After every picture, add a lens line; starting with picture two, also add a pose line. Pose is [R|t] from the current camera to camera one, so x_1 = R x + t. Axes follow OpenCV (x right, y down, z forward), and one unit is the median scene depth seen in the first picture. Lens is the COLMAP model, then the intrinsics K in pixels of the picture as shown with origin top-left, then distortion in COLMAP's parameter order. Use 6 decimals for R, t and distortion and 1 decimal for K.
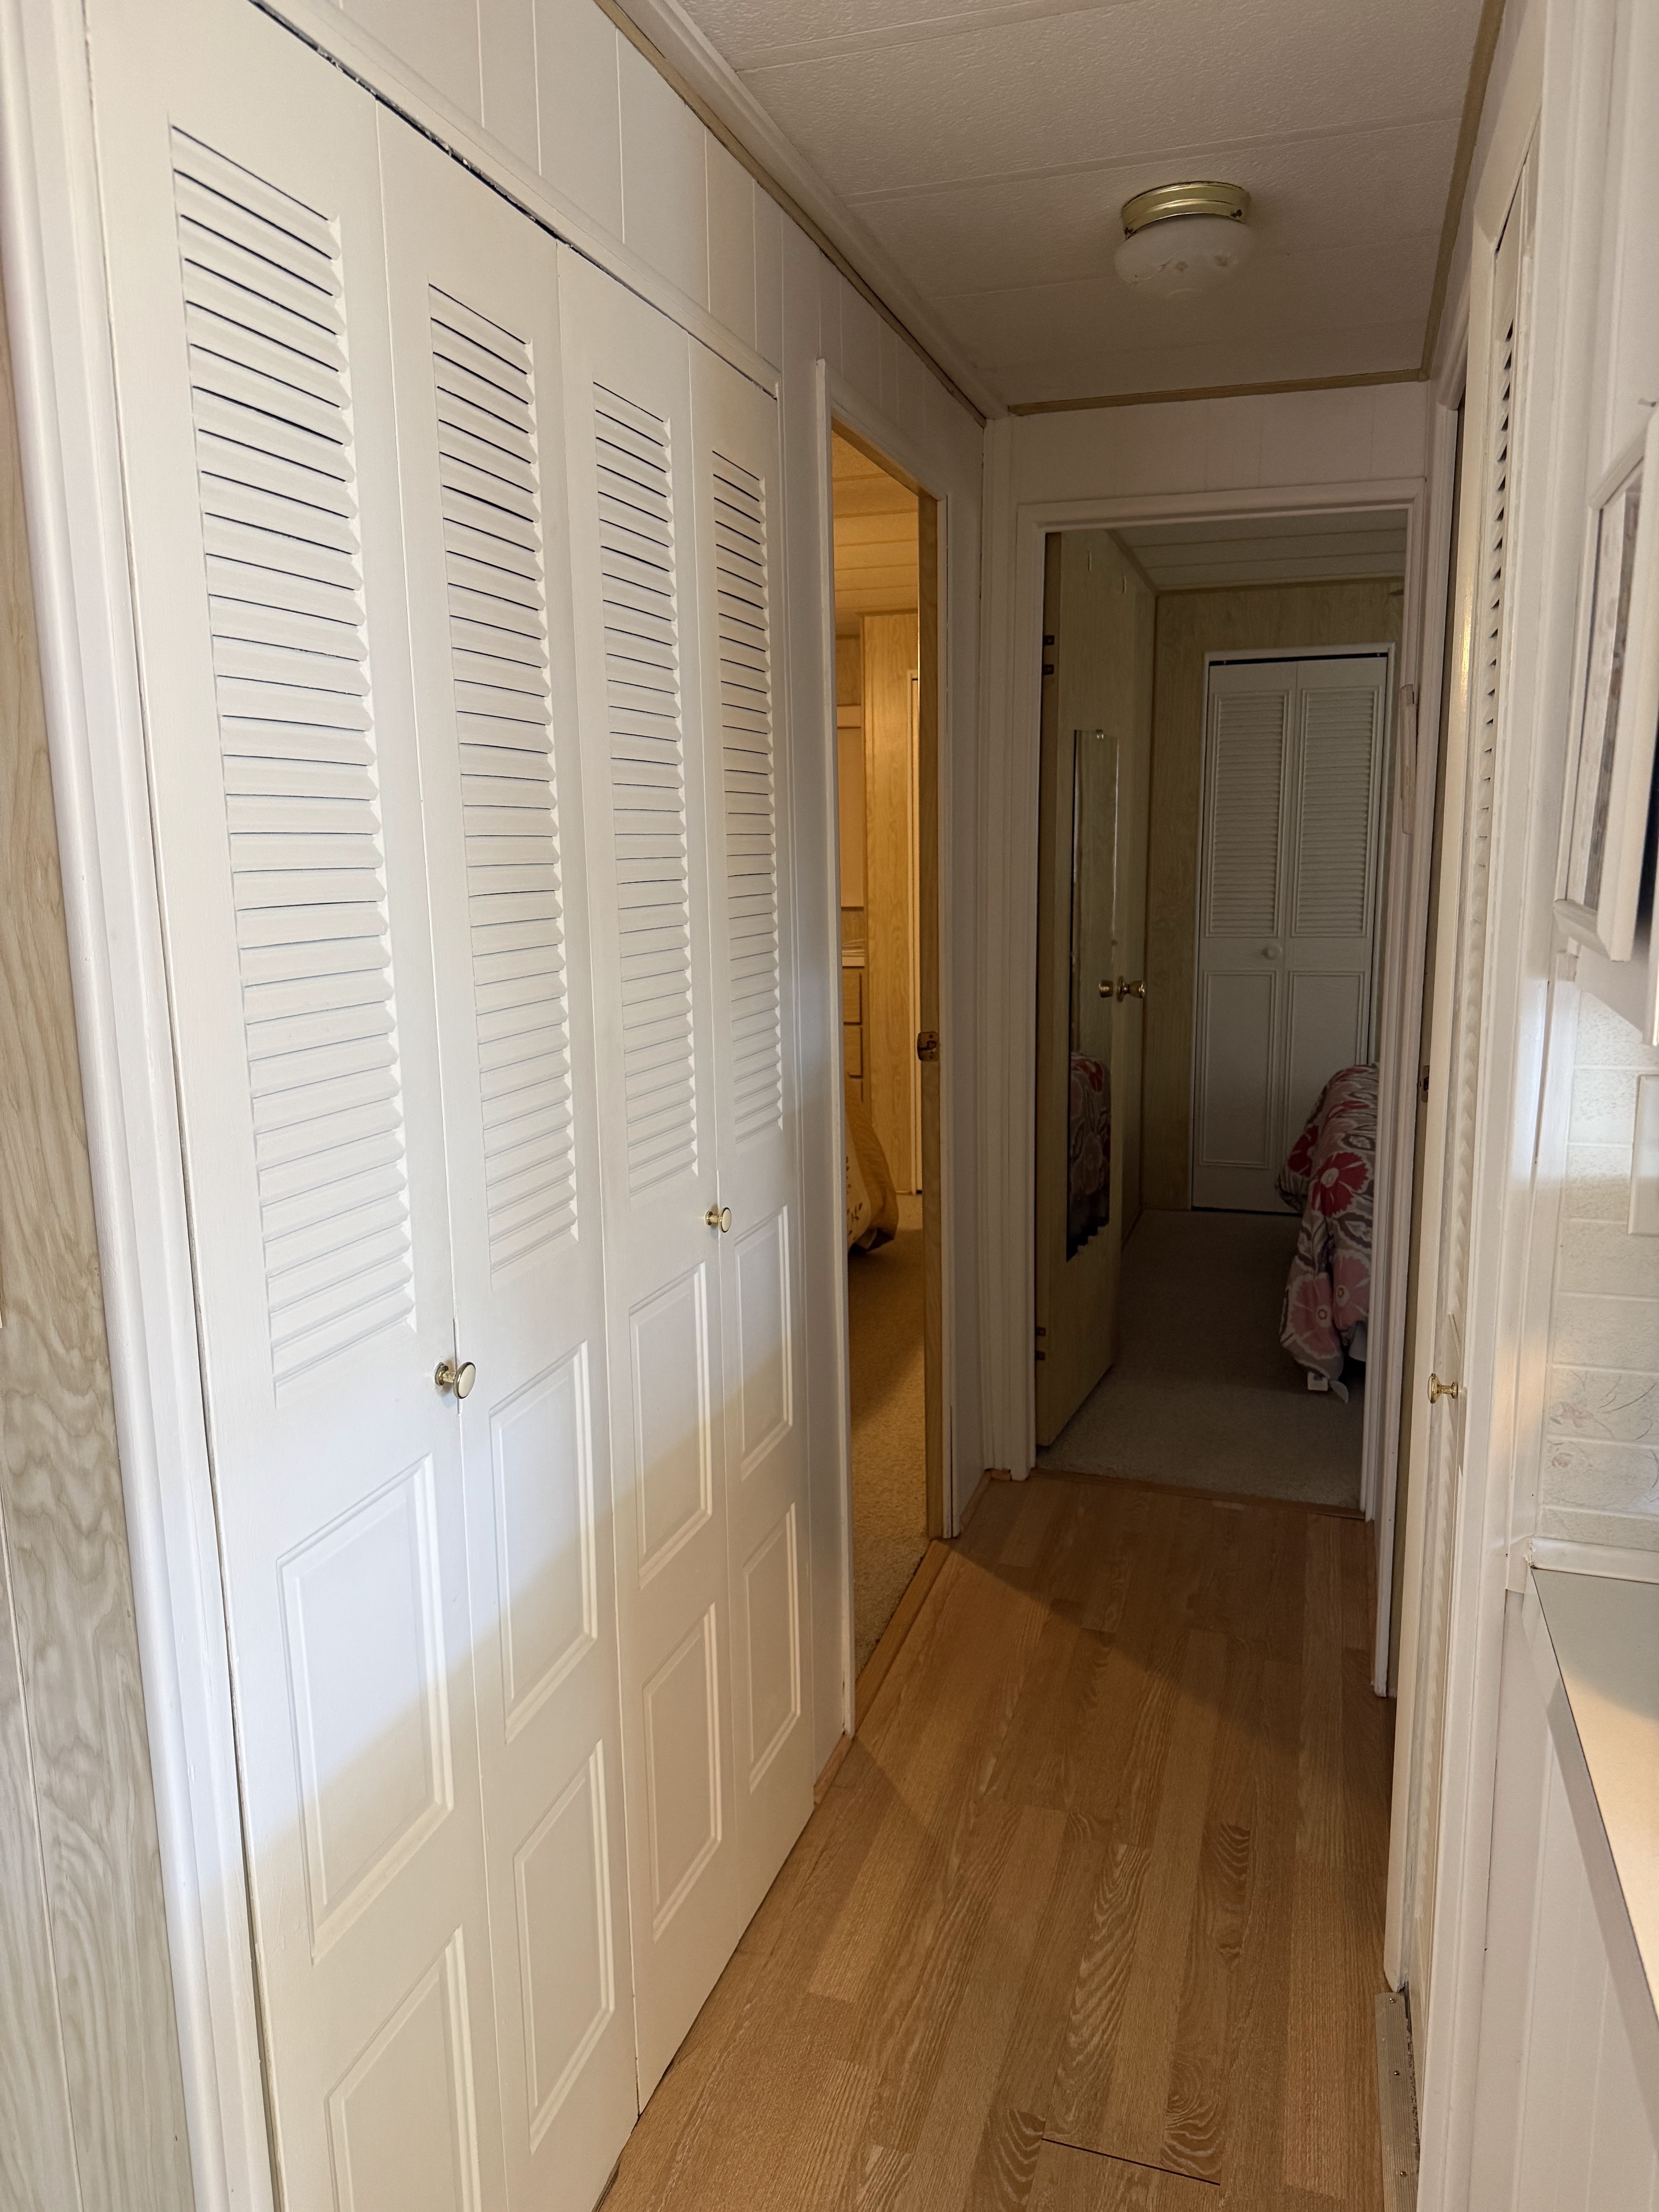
lens RADIAL K [[1580.4, 0, 832.3], [0, 1580.4, 1108.6], [0, 0, 1]] dist [0.056138, -0.049891]
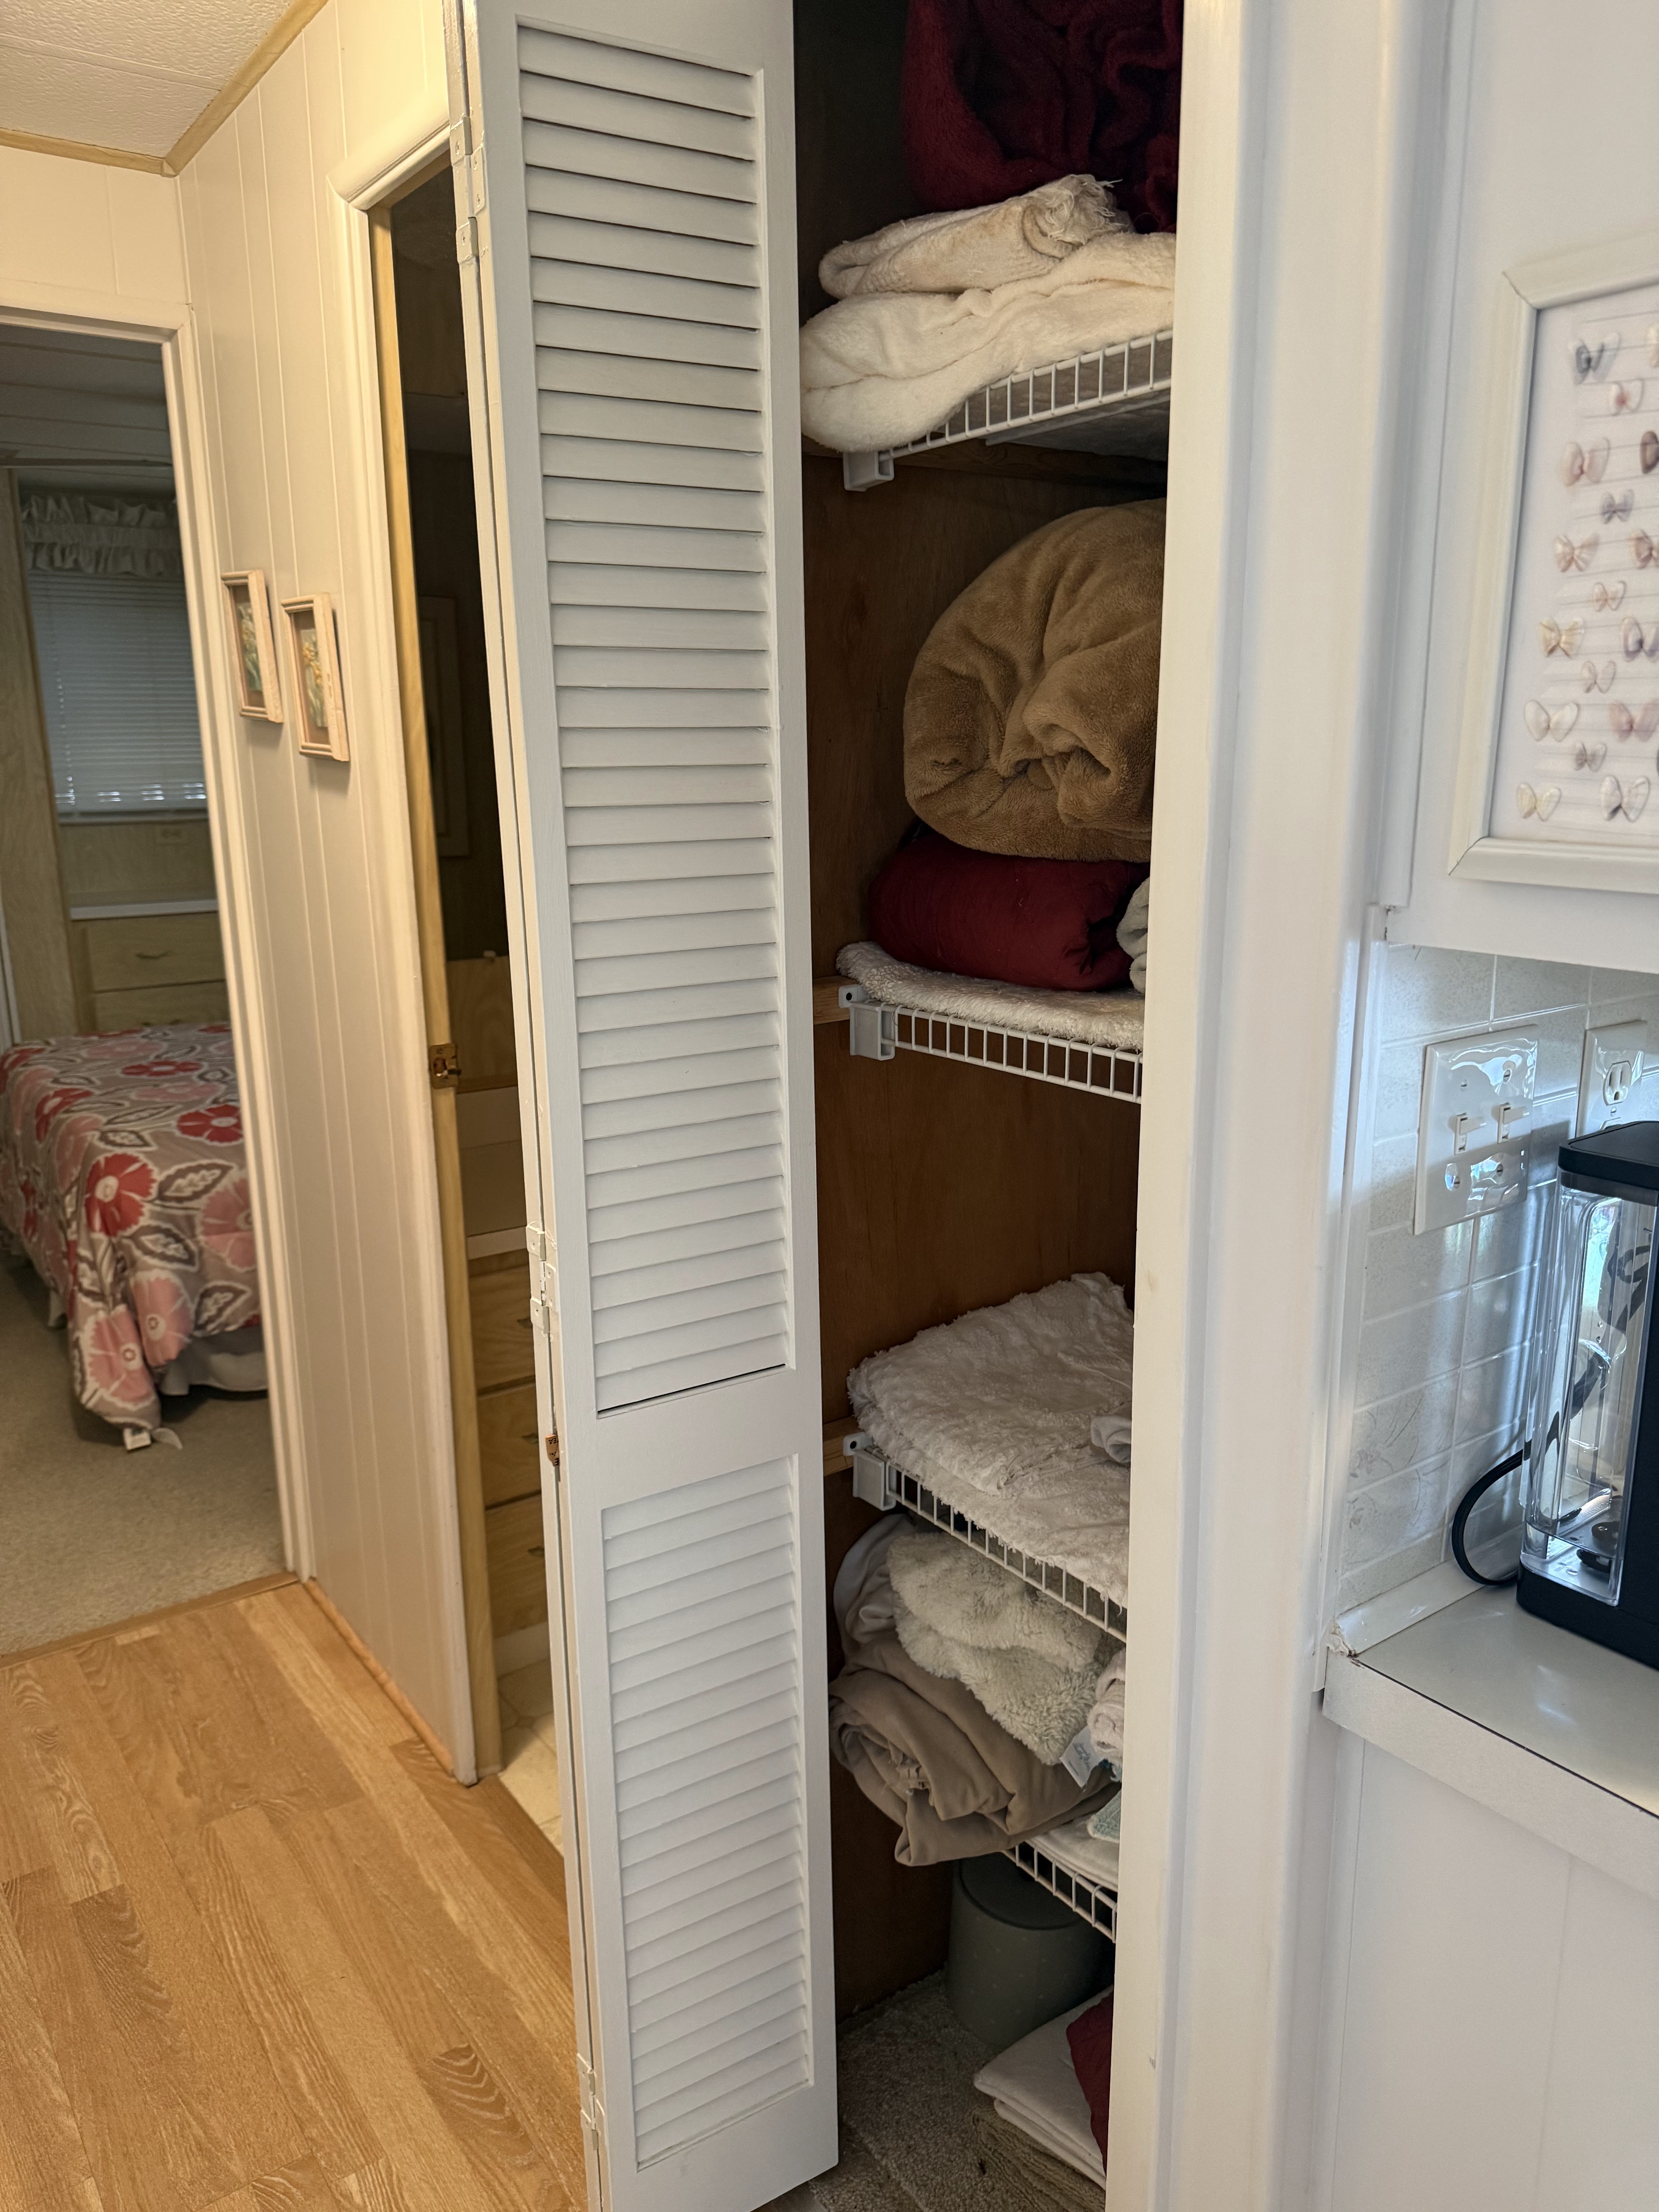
lens RADIAL K [[1580.4, 0, 830.1], [0, 1580.4, 1118.7], [0, 0, 1]] dist [0.056138, -0.049891]
pose [[0.594986, -0.171756, 0.785170, -0.099636], [0.134413, 0.984406, 0.113483, -0.034479], [-0.792417, 0.038016, 0.608793, 0.211560]]
